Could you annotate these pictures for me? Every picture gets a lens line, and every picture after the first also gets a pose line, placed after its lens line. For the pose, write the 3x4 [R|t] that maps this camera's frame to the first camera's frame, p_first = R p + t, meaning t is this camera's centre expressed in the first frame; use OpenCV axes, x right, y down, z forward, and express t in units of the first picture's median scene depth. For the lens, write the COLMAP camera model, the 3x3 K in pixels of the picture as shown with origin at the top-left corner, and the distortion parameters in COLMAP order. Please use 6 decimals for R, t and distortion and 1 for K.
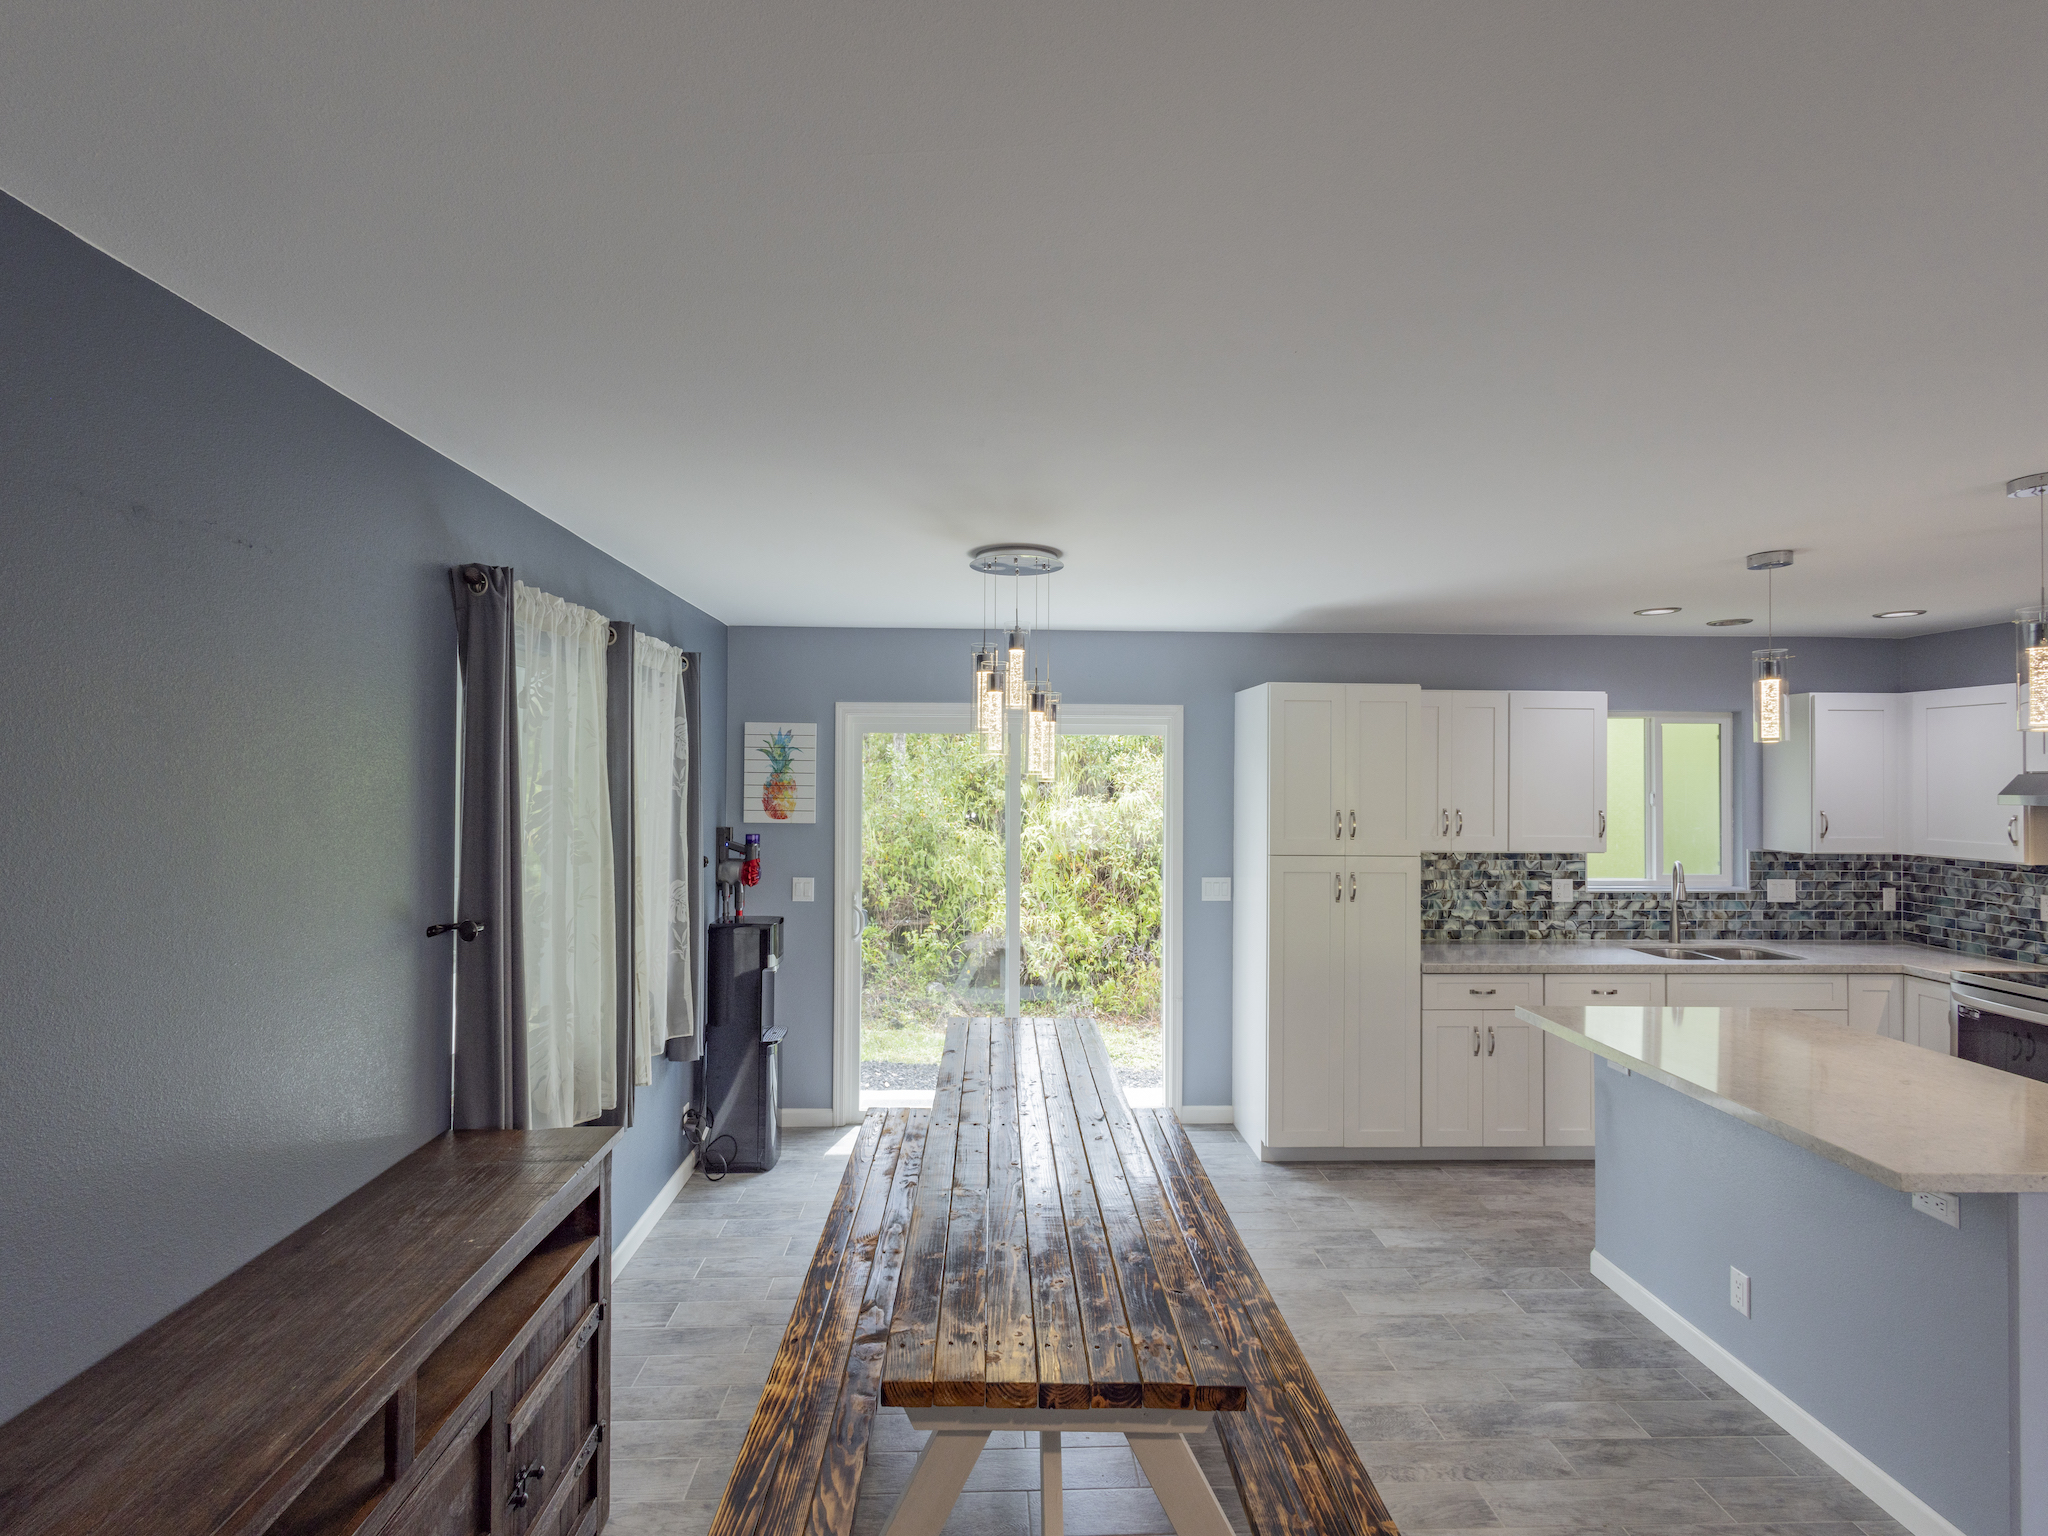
lens RADIAL K [[910.6, 0, 1024.0], [0, 910.6, 768.0], [0, 0, 1]] dist [0.015779, -0.000559]
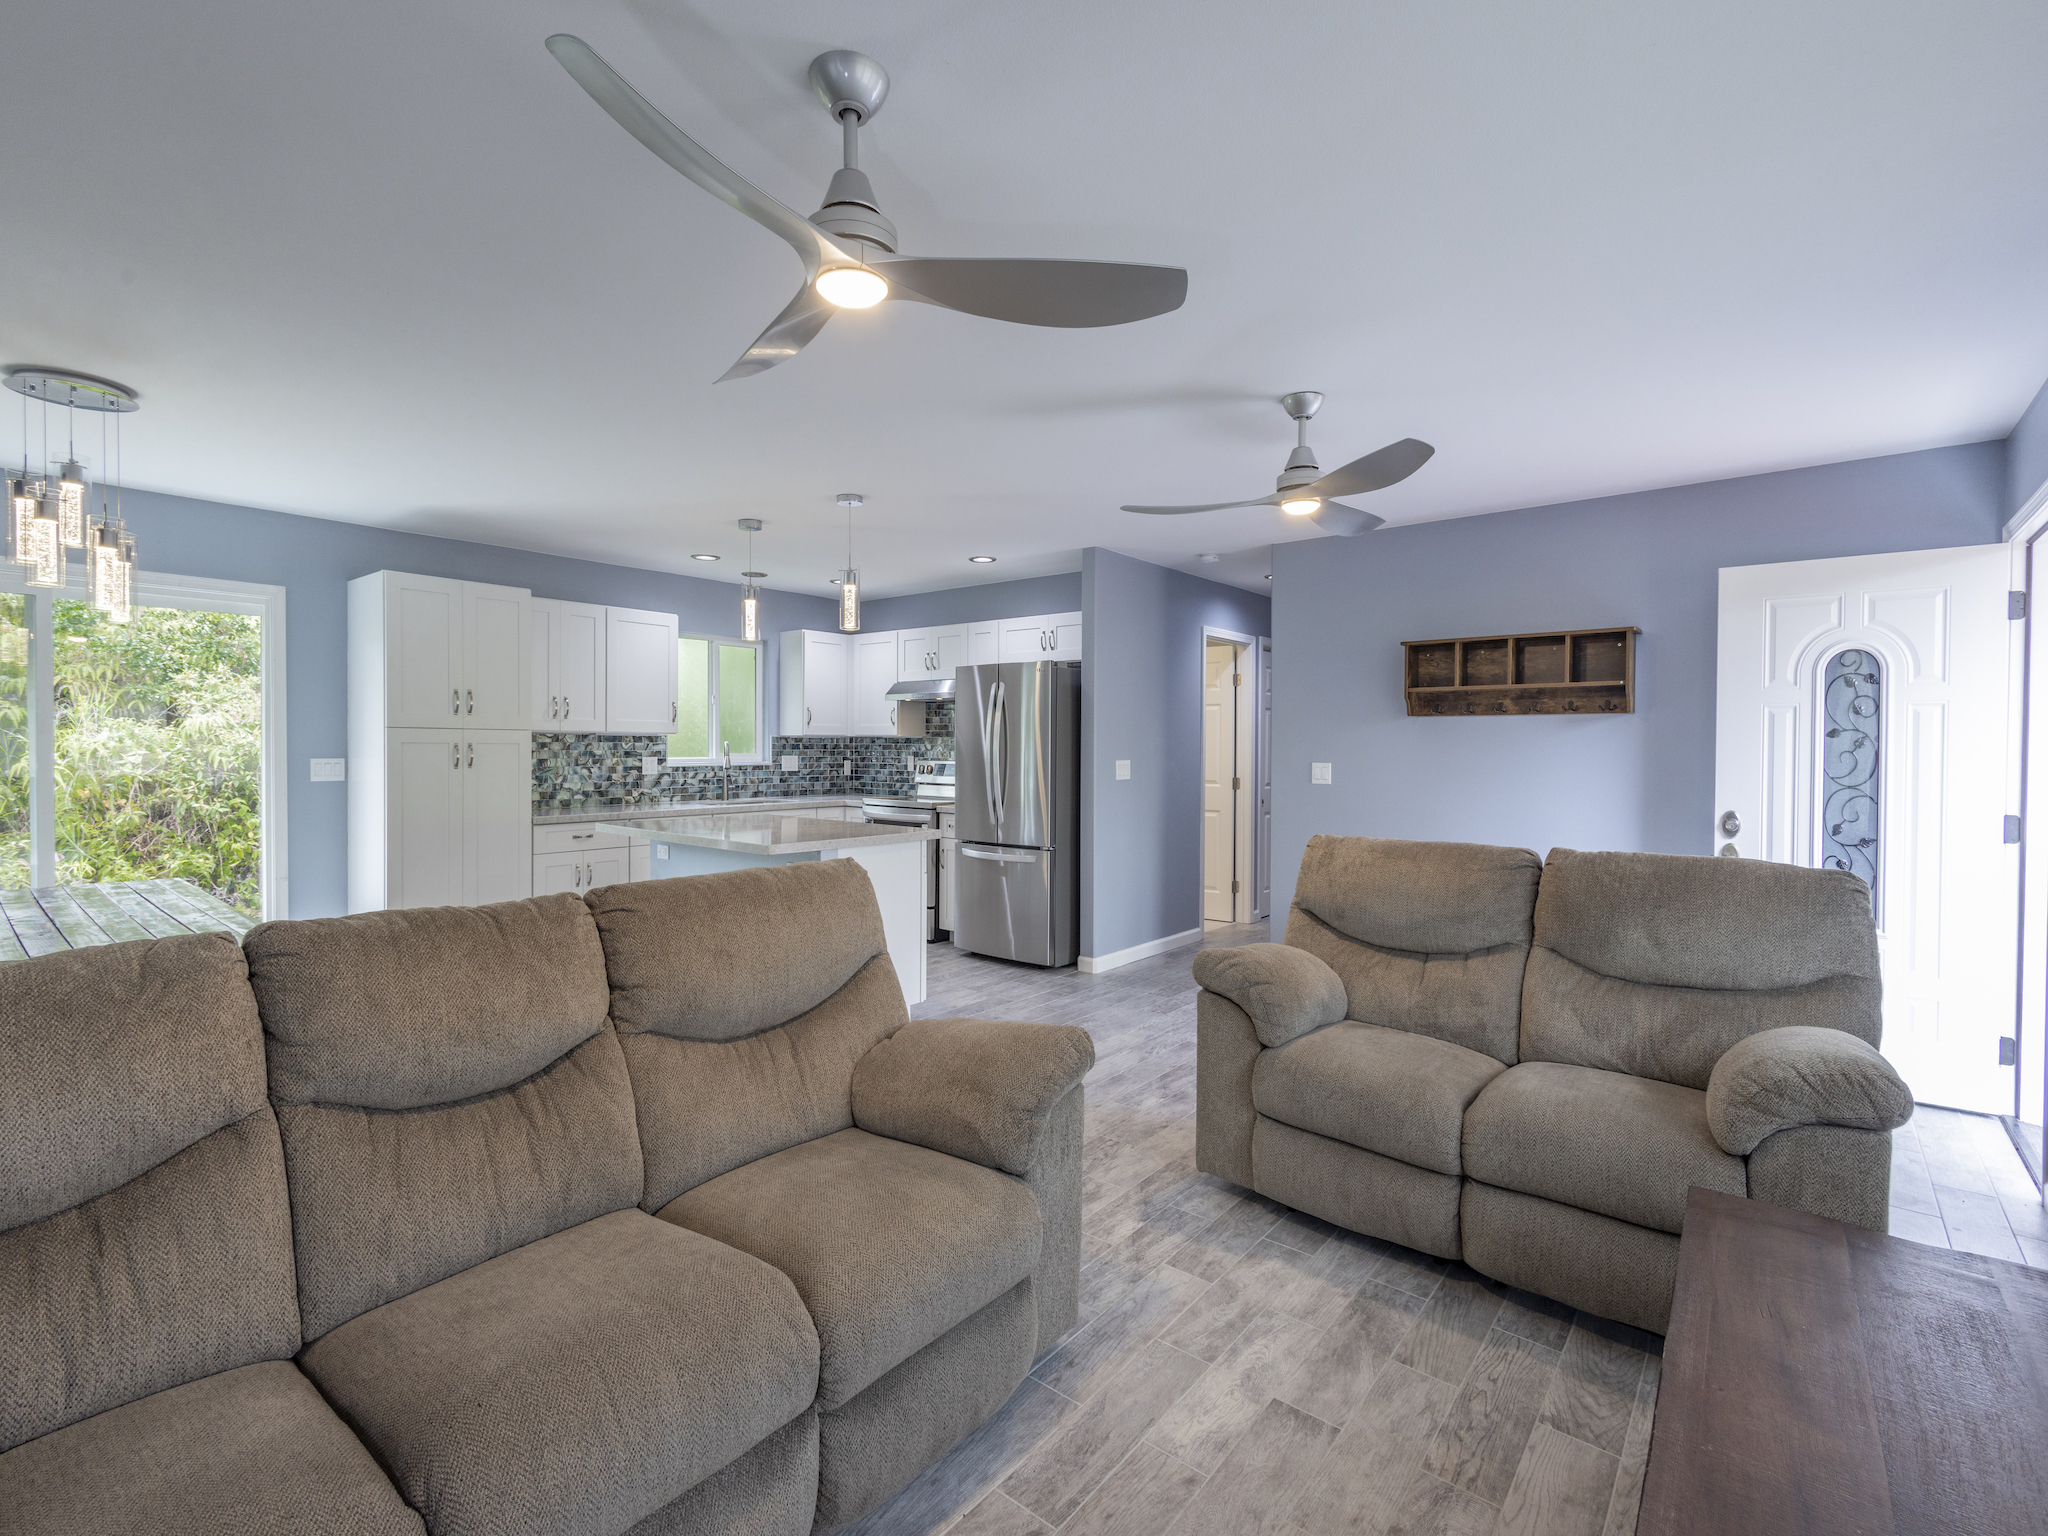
lens RADIAL K [[927.0, 0, 1003.3], [0, 927.0, 750.5], [0, 0, 1]] dist [0.011257, -0.000748]
pose [[0.670276, -0.011906, 0.742016, -0.057200], [-0.002049, 0.999838, 0.017893, 0.087340], [-0.742109, -0.013514, 0.670143, -0.262803]]
